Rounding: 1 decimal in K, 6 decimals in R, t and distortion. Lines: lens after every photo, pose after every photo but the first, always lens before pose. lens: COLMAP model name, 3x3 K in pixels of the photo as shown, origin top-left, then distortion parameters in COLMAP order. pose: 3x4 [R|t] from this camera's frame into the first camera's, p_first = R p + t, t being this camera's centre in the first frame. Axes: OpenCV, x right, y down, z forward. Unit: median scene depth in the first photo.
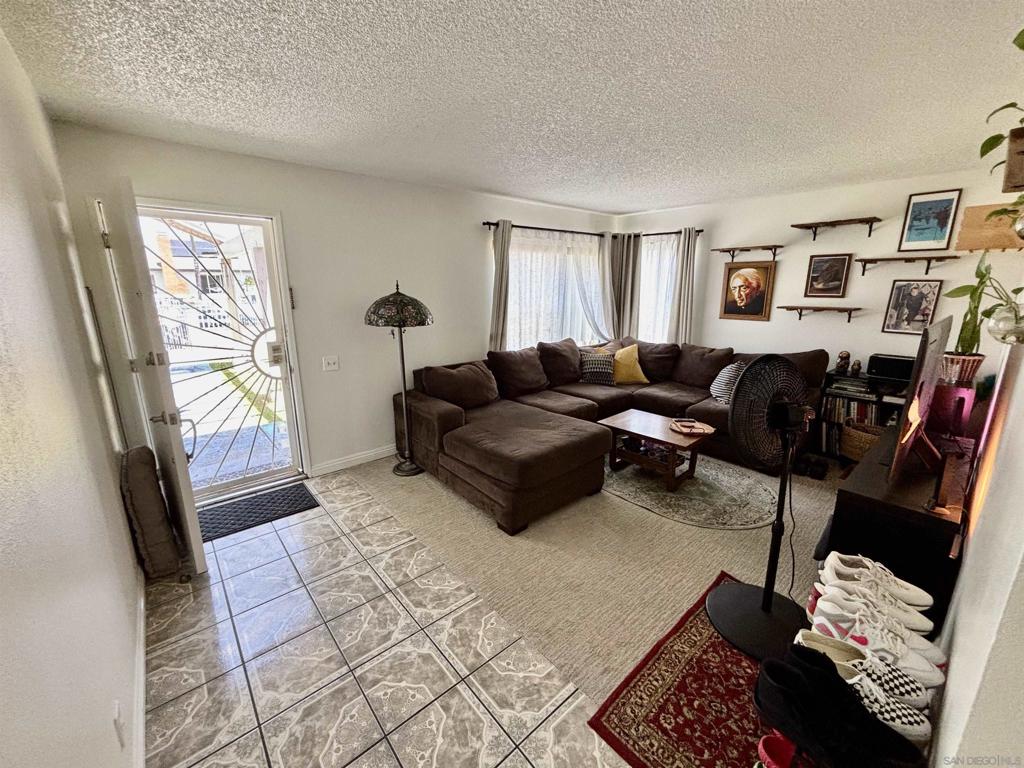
lens RADIAL K [[417.6, 0, 508.9], [0, 417.6, 384.6], [0, 0, 1]] dist [-0.001025, 0.000826]
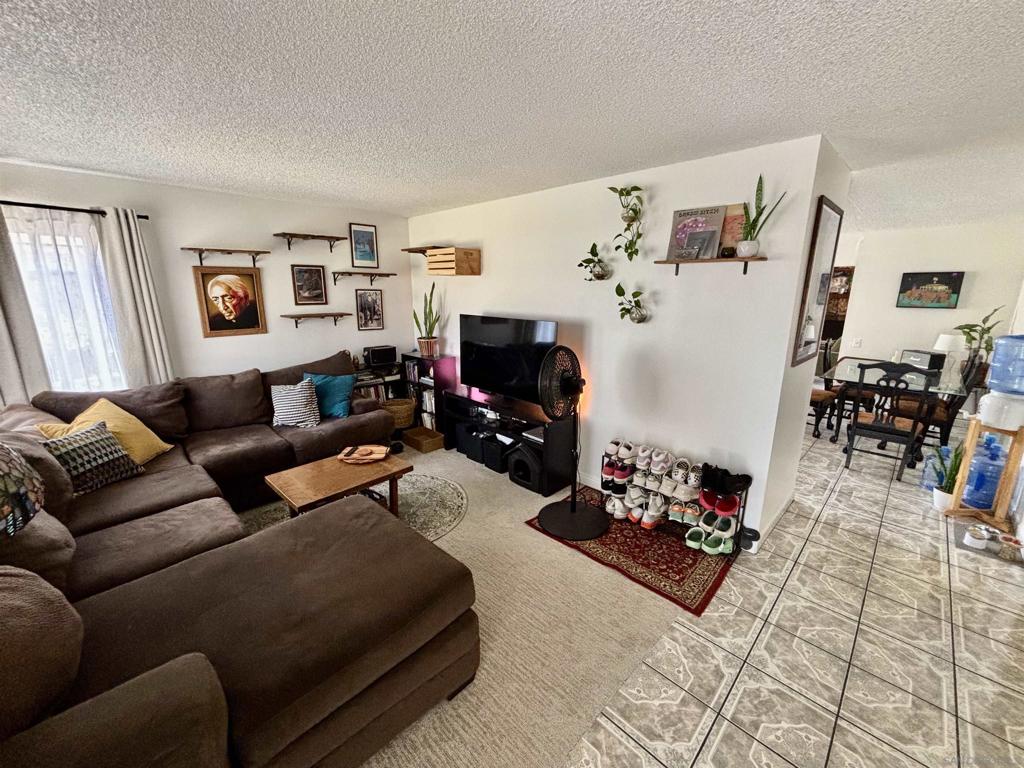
lens RADIAL K [[417.6, 0, 508.9], [0, 417.6, 384.6], [0, 0, 1]] dist [-0.001025, 0.000826]
pose [[-0.078423, -0.228095, 0.970475, -0.383268], [0.228099, 0.943544, 0.240198, -0.163229], [-0.970474, 0.240202, -0.021967, 0.599698]]
